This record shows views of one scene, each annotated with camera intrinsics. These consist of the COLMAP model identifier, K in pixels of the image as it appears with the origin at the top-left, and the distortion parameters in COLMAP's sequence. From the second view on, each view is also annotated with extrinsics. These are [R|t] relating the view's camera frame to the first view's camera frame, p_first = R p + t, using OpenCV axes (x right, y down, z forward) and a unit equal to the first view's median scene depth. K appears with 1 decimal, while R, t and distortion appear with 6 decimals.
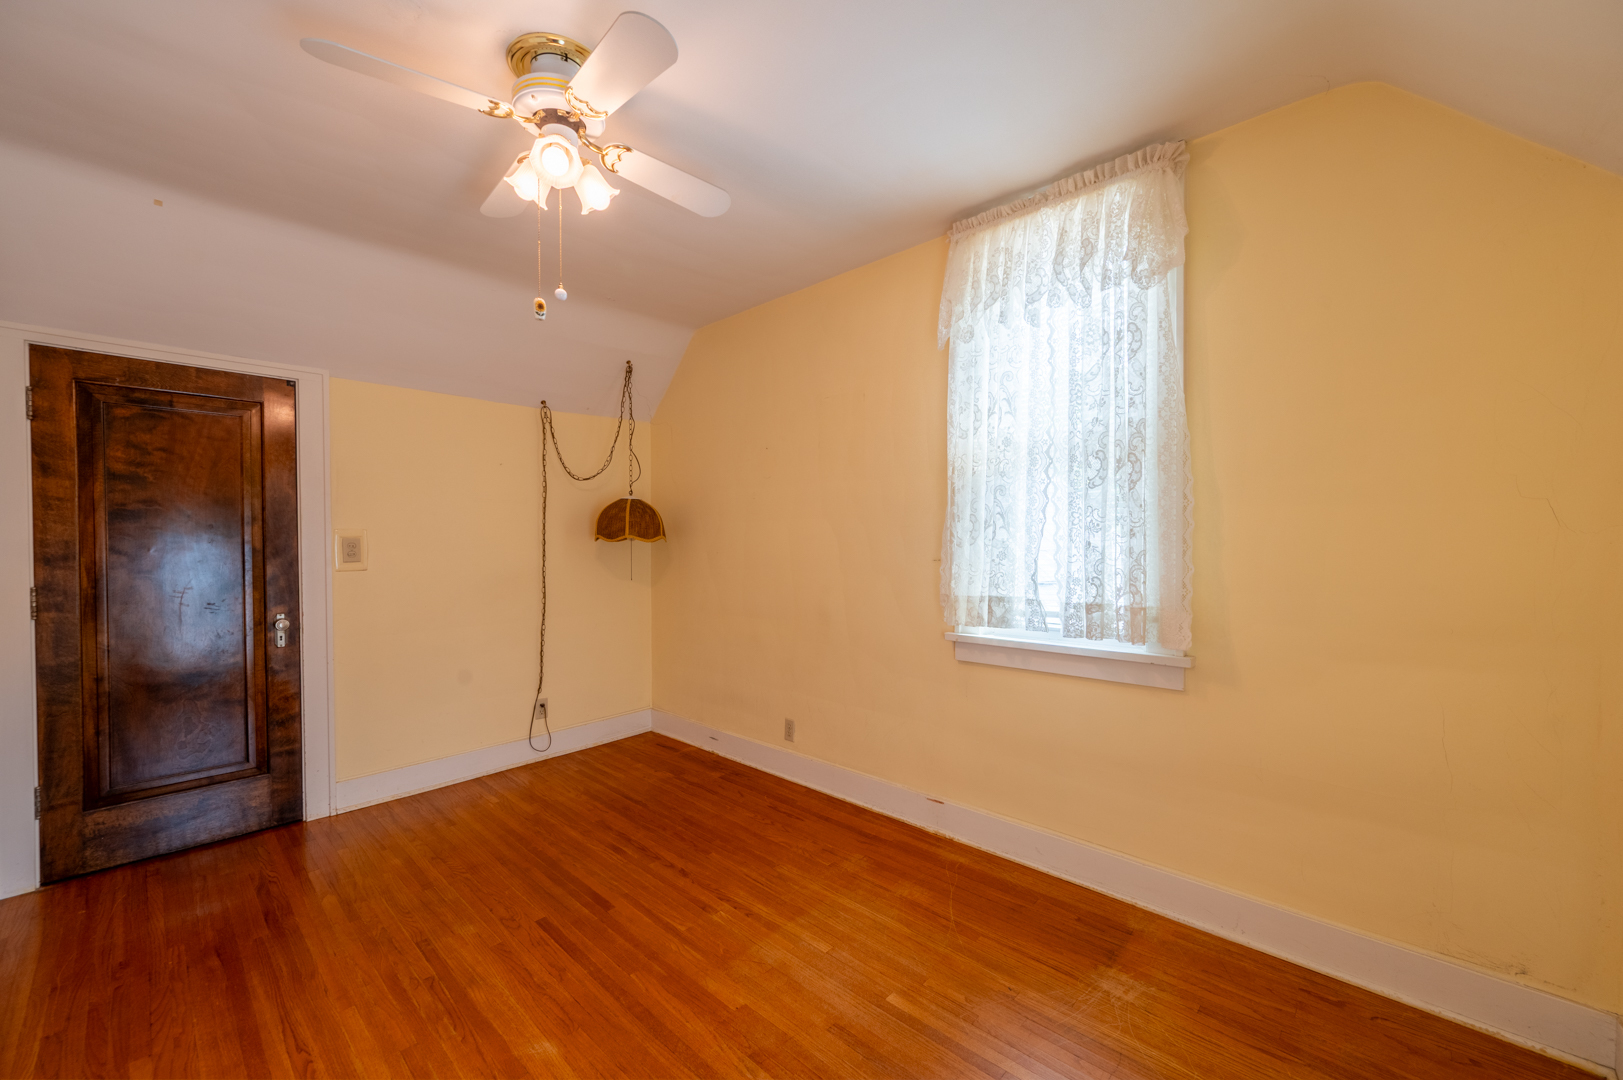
lens RADIAL K [[642.4, 0, 811.9], [0, 642.4, 547.2], [0, 0, 1]] dist [-0.000027, -0.000003]
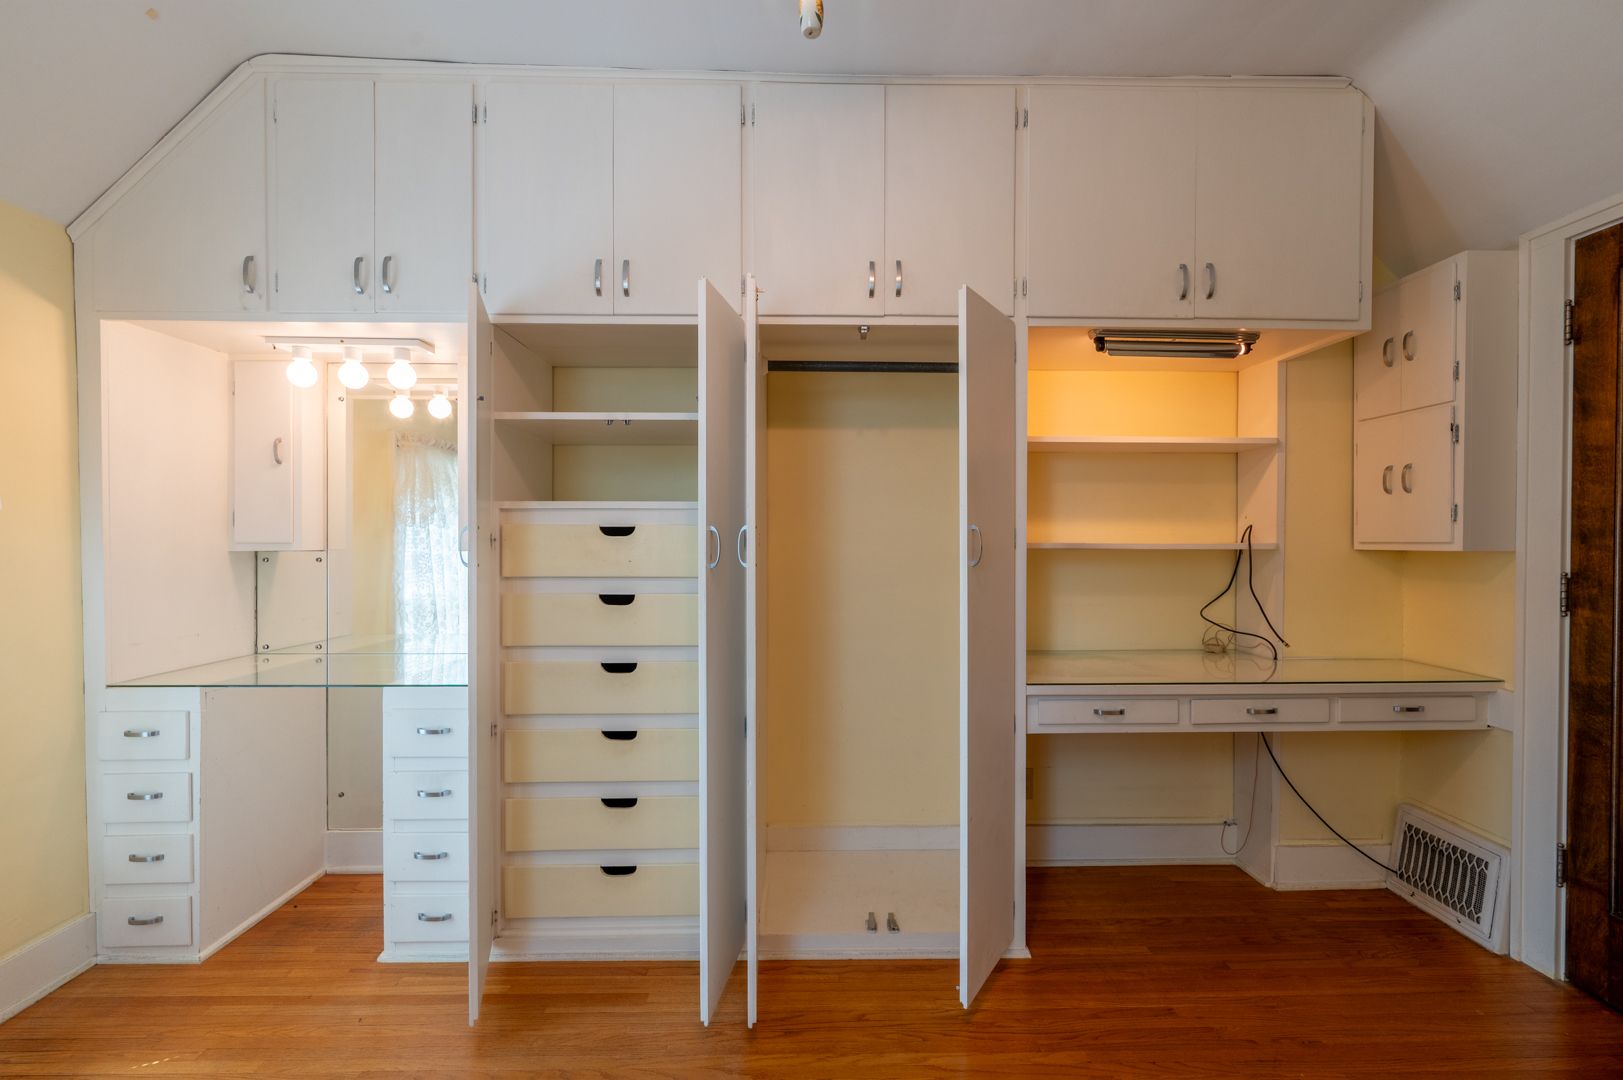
lens RADIAL K [[735.4, 0, 814.5], [0, 735.4, 541.4], [0, 0, 1]] dist [-0.001025, -0.000119]
pose [[-0.719802, 0.009442, -0.694116, -0.007701], [0.001930, 0.999931, 0.011602, 0.015046], [0.694177, 0.007012, -0.719770, 0.988031]]
